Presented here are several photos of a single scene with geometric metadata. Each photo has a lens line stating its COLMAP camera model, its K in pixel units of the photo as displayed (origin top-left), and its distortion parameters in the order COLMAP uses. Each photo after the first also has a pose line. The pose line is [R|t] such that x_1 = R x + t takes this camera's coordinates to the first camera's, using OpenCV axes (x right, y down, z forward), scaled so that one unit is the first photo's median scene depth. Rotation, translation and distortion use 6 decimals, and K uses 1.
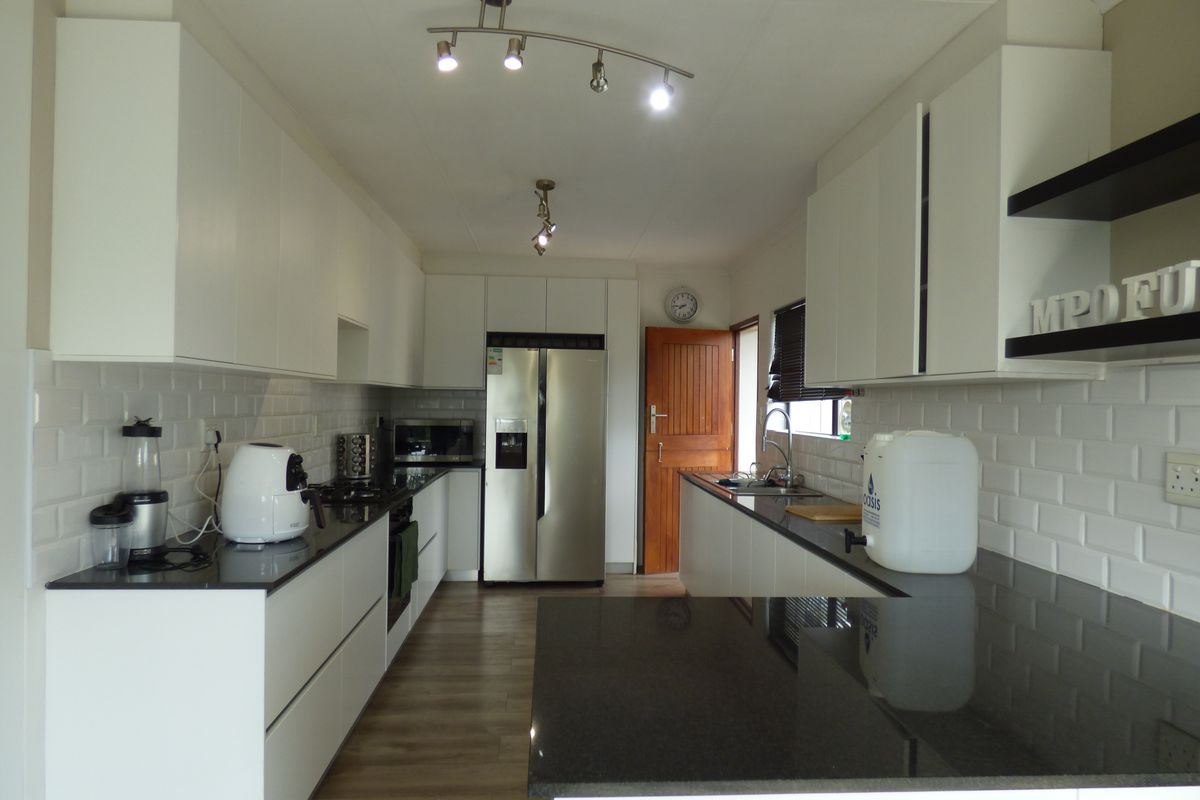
lens RADIAL K [[729.8, 0, 600.0], [0, 729.8, 399.7], [0, 0, 1]] dist [-0.021447, -0.003246]
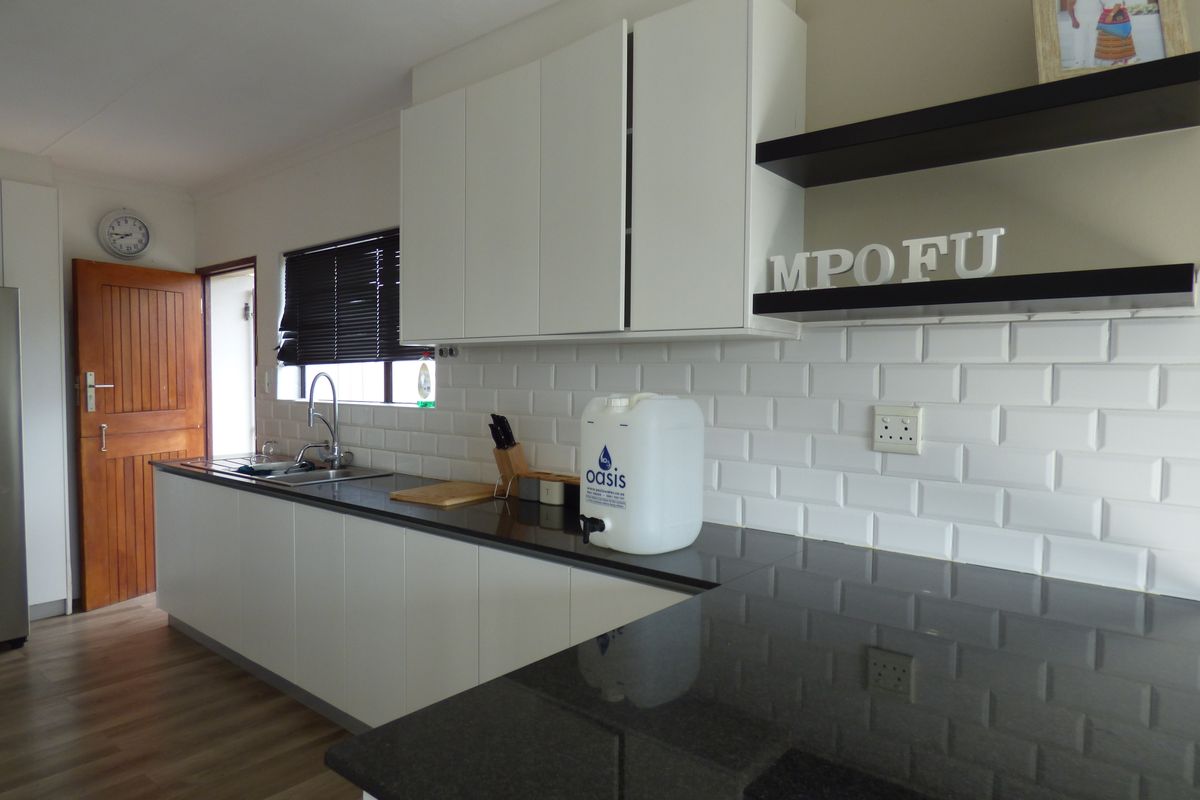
lens RADIAL K [[729.8, 0, 598.8], [0, 729.8, 400.2], [0, 0, 1]] dist [-0.021447, -0.003246]
pose [[0.686435, -0.038227, 0.726186, -0.236174], [0.003449, 0.998777, 0.049316, 0.006243], [-0.727183, -0.031348, 0.685728, 0.404654]]
